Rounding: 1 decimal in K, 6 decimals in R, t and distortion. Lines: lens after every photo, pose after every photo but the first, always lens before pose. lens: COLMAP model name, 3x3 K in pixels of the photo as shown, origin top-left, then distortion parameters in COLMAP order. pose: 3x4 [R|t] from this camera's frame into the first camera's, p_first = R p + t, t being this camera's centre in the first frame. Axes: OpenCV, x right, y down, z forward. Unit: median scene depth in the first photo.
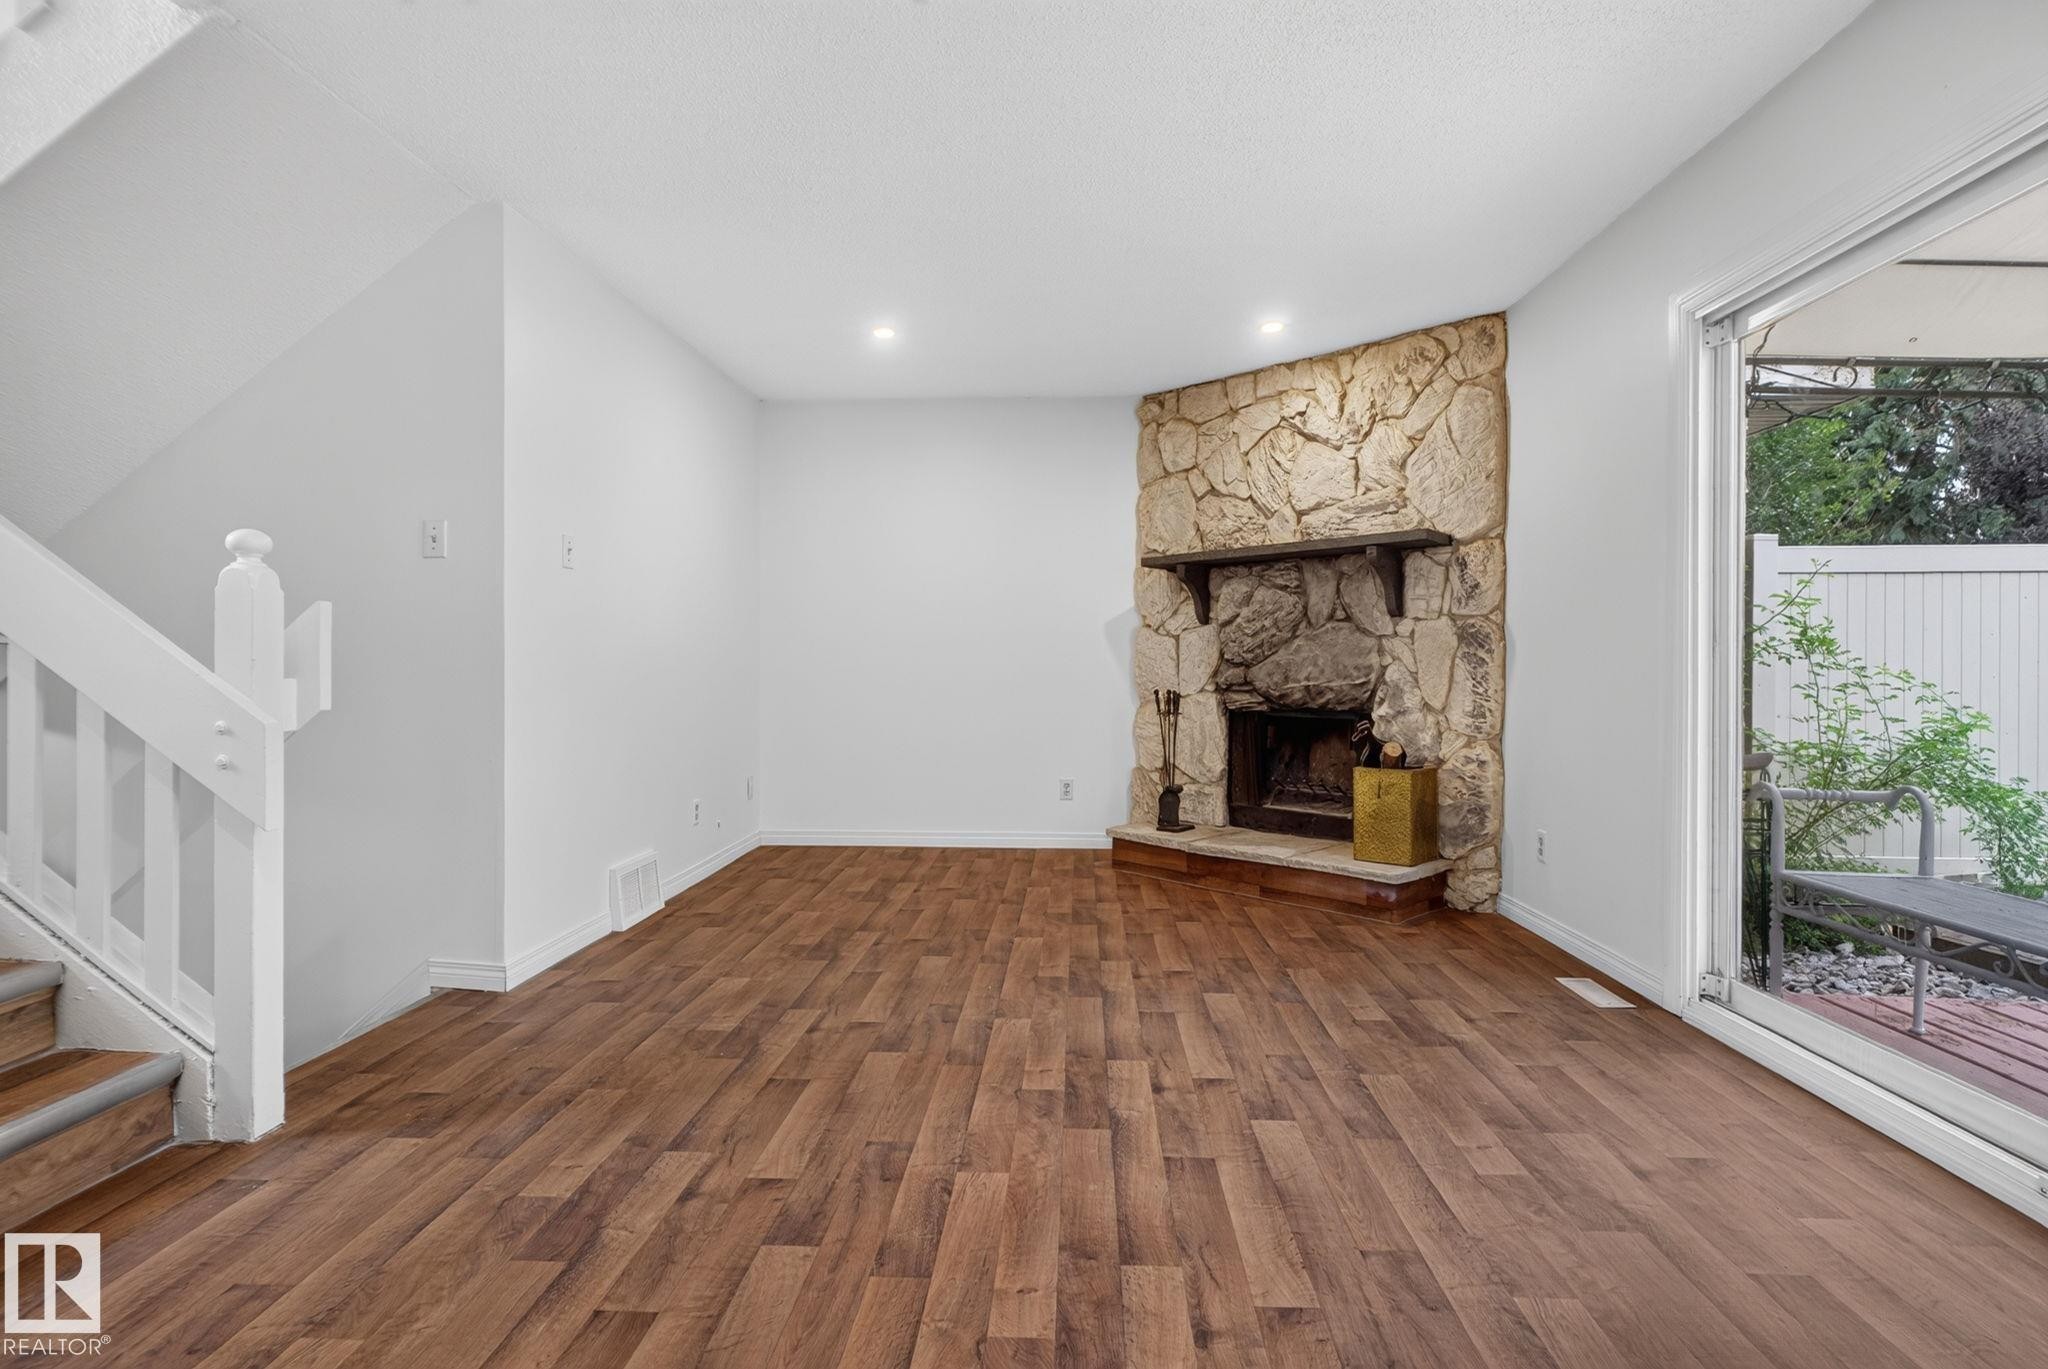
lens RADIAL K [[1051.7, 0, 1032.1], [0, 1051.7, 654.1], [0, 0, 1]] dist [0.004098, 0.000190]
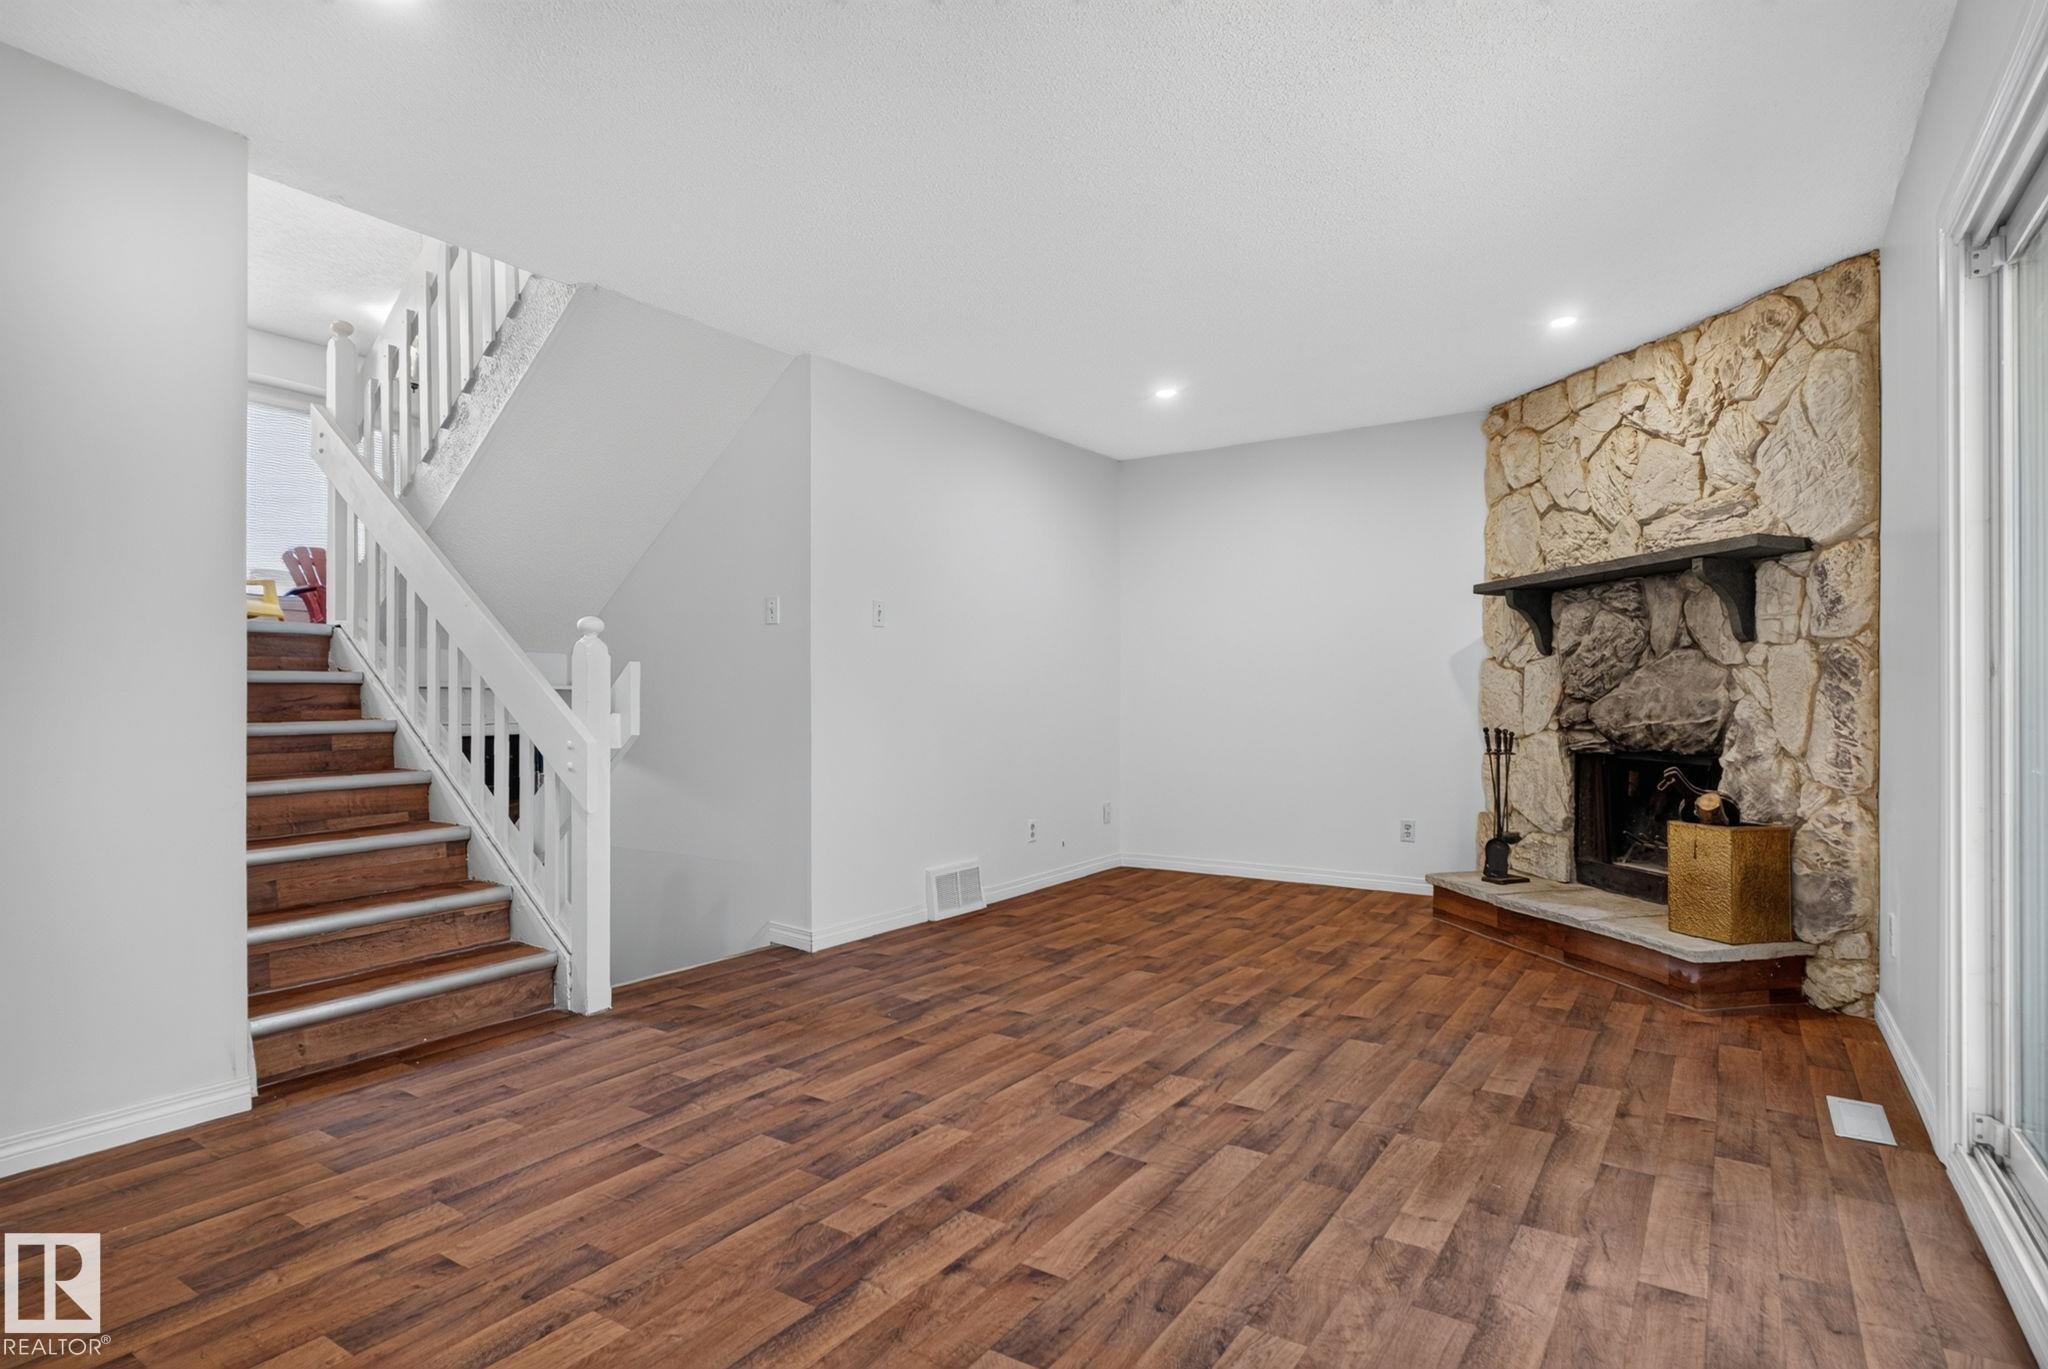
lens RADIAL K [[1057.8, 0, 1031.7], [0, 1057.8, 673.9], [0, 0, 1]] dist [0.003512, 0.000470]
pose [[0.857173, -0.016330, -0.514770, 0.297732], [0.009177, 0.999823, -0.016436, -0.001787], [0.514947, 0.009364, 0.857171, 0.003492]]
